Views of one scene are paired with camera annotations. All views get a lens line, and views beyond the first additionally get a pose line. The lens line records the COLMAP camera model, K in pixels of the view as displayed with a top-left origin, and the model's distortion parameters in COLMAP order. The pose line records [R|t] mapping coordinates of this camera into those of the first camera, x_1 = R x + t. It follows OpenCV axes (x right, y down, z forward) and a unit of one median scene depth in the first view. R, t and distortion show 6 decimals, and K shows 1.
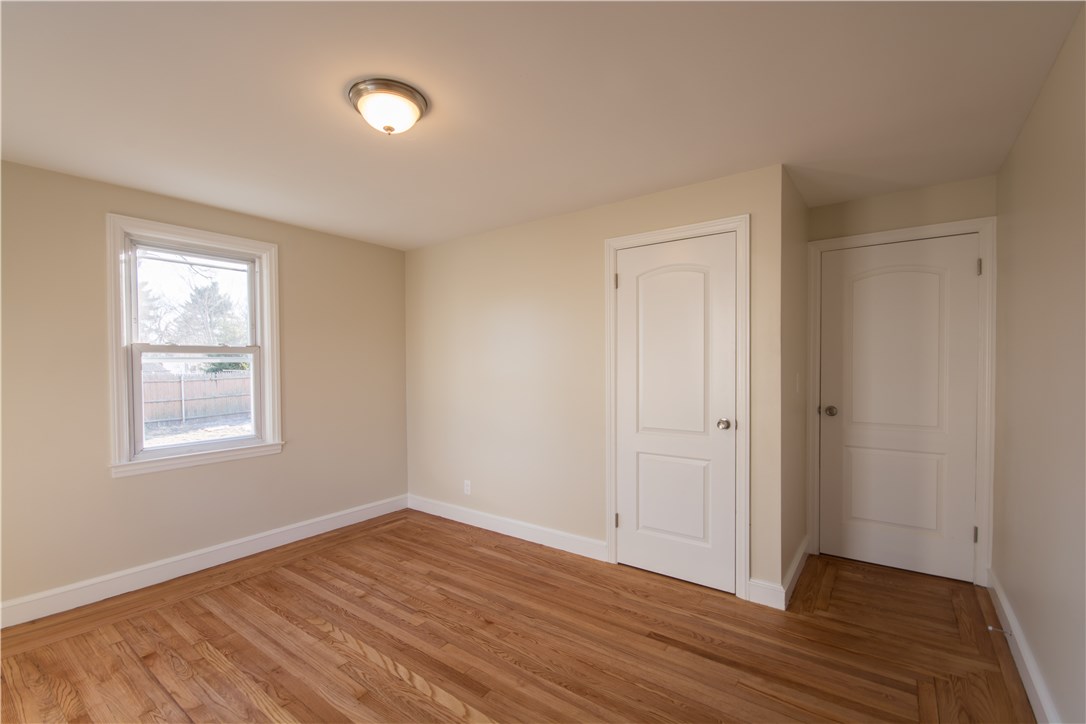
lens RADIAL K [[478.4, 0, 542.6], [0, 478.4, 371.8], [0, 0, 1]] dist [0.001168, -0.009763]
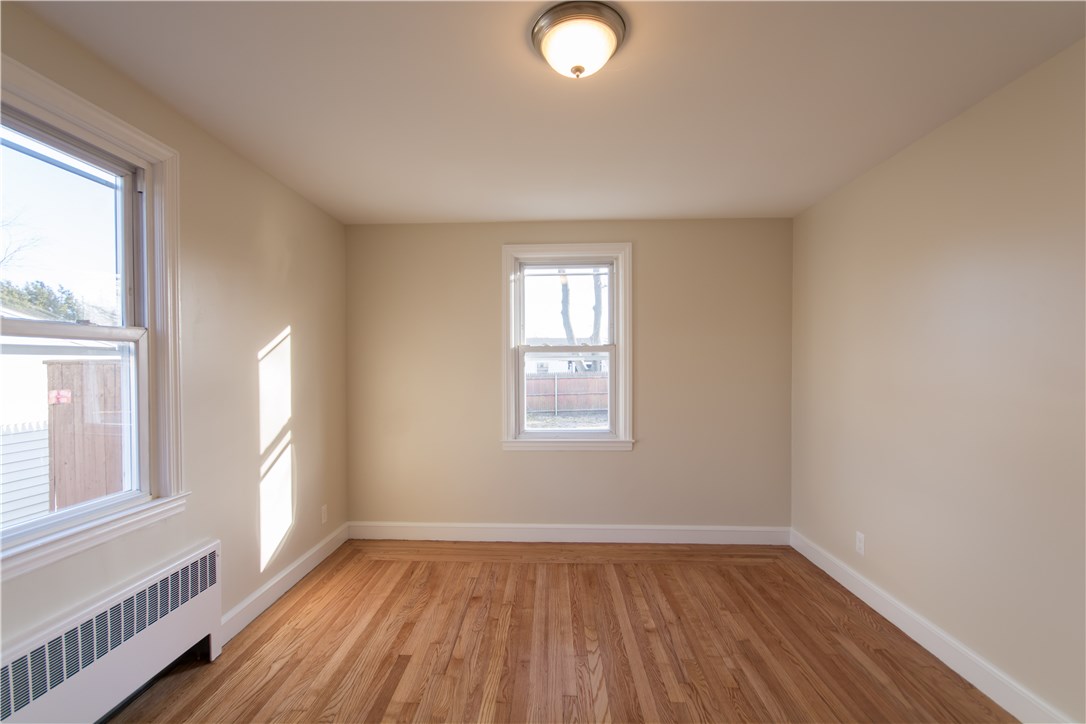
lens RADIAL K [[480.0, 0, 529.5], [0, 480.0, 373.1], [0, 0, 1]] dist [0.001796, -0.009187]
pose [[0.544028, 0.019919, -0.838830, 0.214123], [-0.014294, 0.999793, 0.014471, -0.005275], [0.838945, 0.004118, 0.544201, 0.328372]]
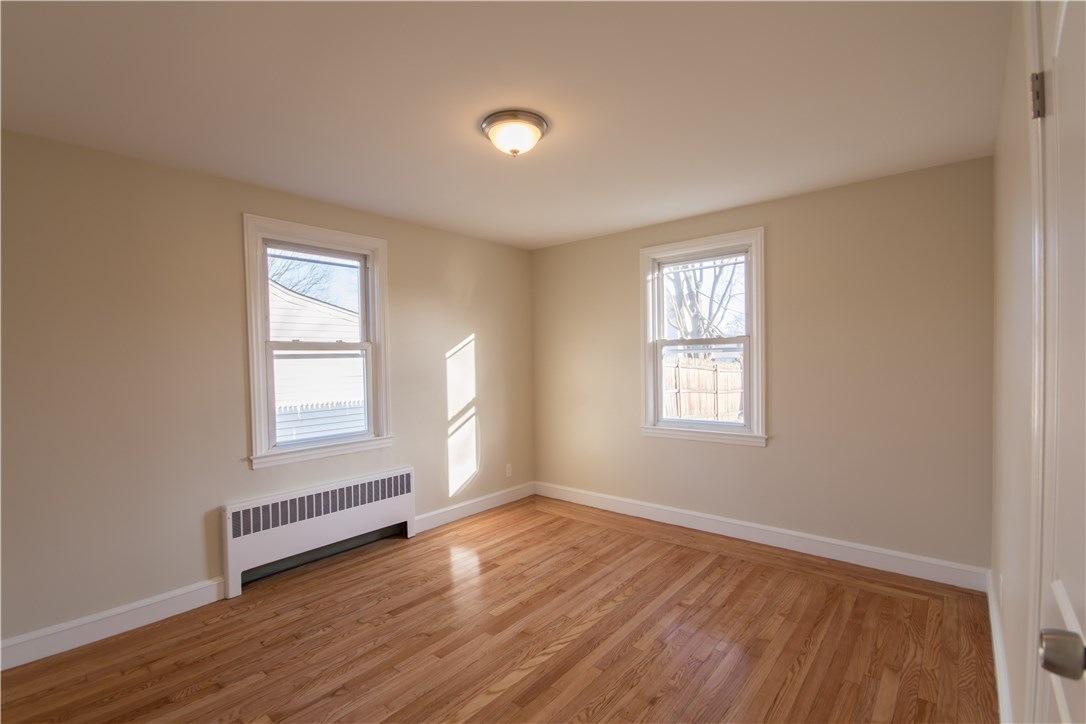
lens RADIAL K [[498.5, 0, 525.5], [0, 498.5, 371.9], [0, 0, 1]] dist [0.001686, -0.007833]
pose [[-0.106828, 0.033825, -0.993702, 0.579302], [0.002998, 0.999428, 0.033698, -0.017007], [0.994273, 0.000621, -0.106868, 0.765936]]
